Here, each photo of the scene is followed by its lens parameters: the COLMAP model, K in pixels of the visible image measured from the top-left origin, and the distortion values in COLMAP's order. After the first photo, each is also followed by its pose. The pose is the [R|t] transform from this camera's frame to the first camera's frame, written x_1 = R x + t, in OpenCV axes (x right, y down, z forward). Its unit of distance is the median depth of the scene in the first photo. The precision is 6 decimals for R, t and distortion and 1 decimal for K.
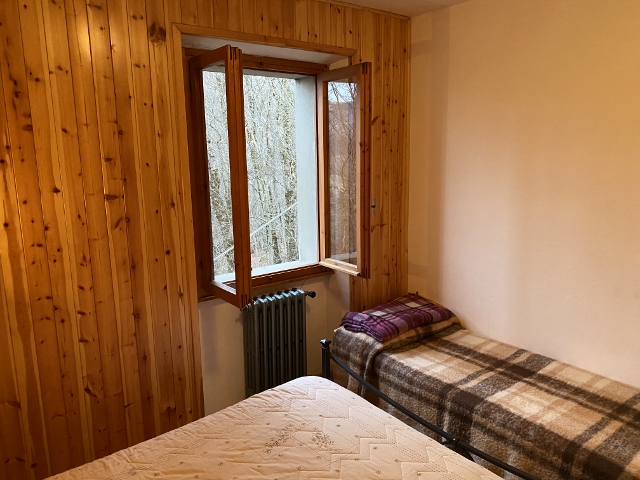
lens RADIAL K [[488.4, 0, 319.1], [0, 488.4, 232.6], [0, 0, 1]] dist [0.037793, -0.043102]
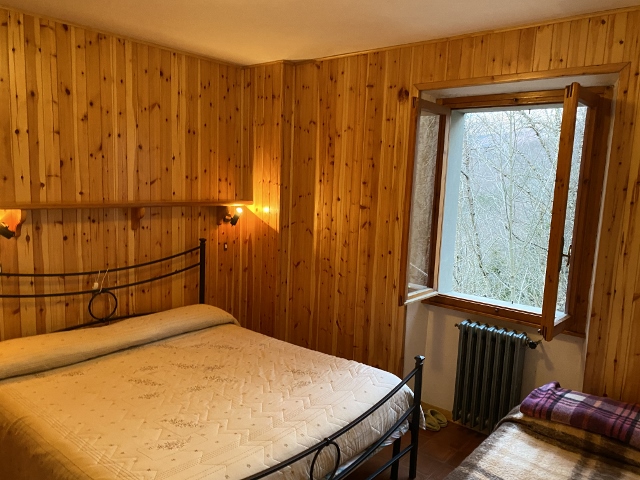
lens RADIAL K [[488.4, 0, 323.8], [0, 488.4, 244.0], [0, 0, 1]] dist [0.037793, -0.043102]
pose [[0.209832, 0.152022, -0.965847, 0.950379], [-0.208009, 0.972165, 0.107826, -0.089635], [0.955355, 0.178280, 0.235613, 0.490102]]
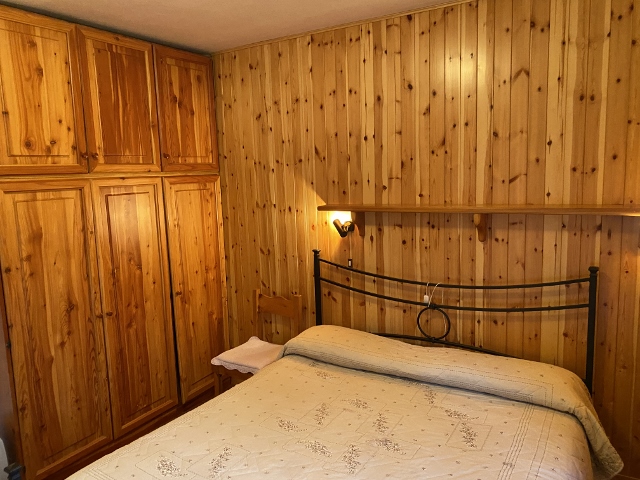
lens RADIAL K [[488.4, 0, 317.9], [0, 488.4, 238.0], [0, 0, 1]] dist [0.037793, -0.043102]
pose [[-0.935938, 0.095606, -0.338938, 0.214484], [-0.011714, 0.953460, 0.301293, -0.197205], [0.351969, 0.285962, -0.891260, 1.128240]]
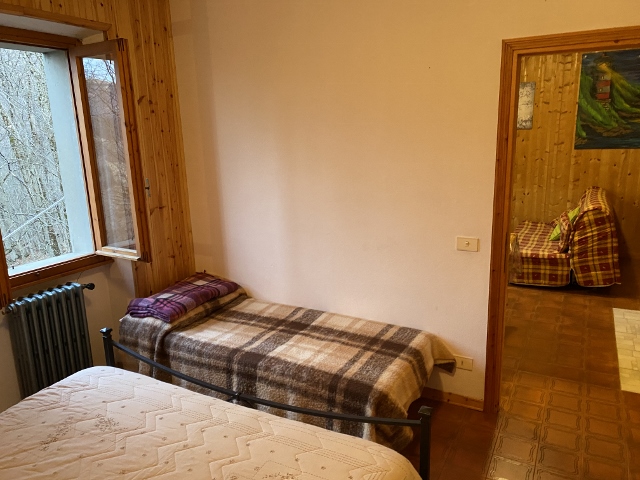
lens RADIAL K [[488.4, 0, 312.4], [0, 488.4, 242.4], [0, 0, 1]] dist [0.037793, -0.043102]
pose [[0.920546, -0.102796, 0.376866, 0.039552], [0.083586, 0.994244, 0.067024, 0.018851], [-0.381586, -0.030198, 0.923840, -0.049384]]
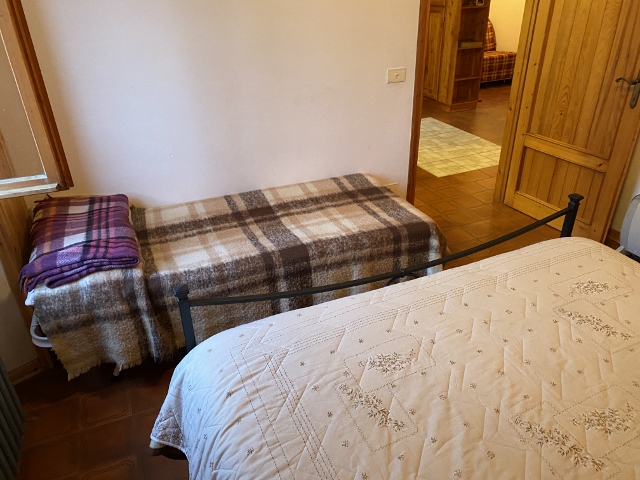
lens RADIAL K [[488.4, 0, 313.6], [0, 488.4, 243.0], [0, 0, 1]] dist [0.037793, -0.043102]
pose [[0.269853, -0.463835, 0.843823, -0.414106], [0.186481, 0.884917, 0.426787, -0.052640], [-0.944672, 0.042188, 0.325294, 0.633282]]
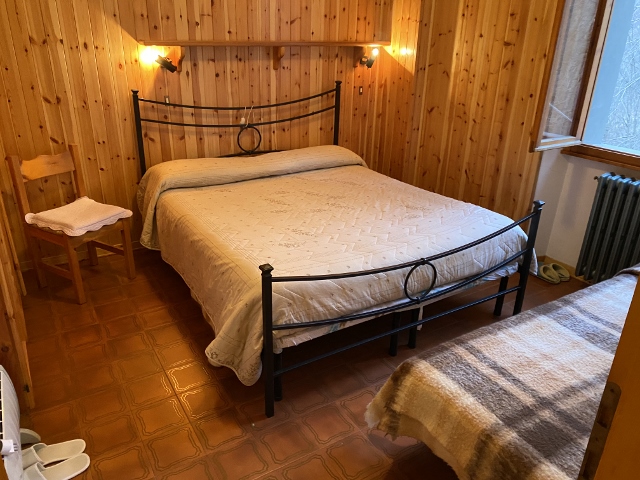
lens RADIAL K [[488.4, 0, 313.6], [0, 488.4, 237.0], [0, 0, 1]] dist [0.037793, -0.043102]
pose [[-0.122249, 0.397395, -0.909468, 1.028202], [-0.186760, 0.890761, 0.414325, -0.053735], [0.974770, 0.220503, -0.034677, 0.571974]]
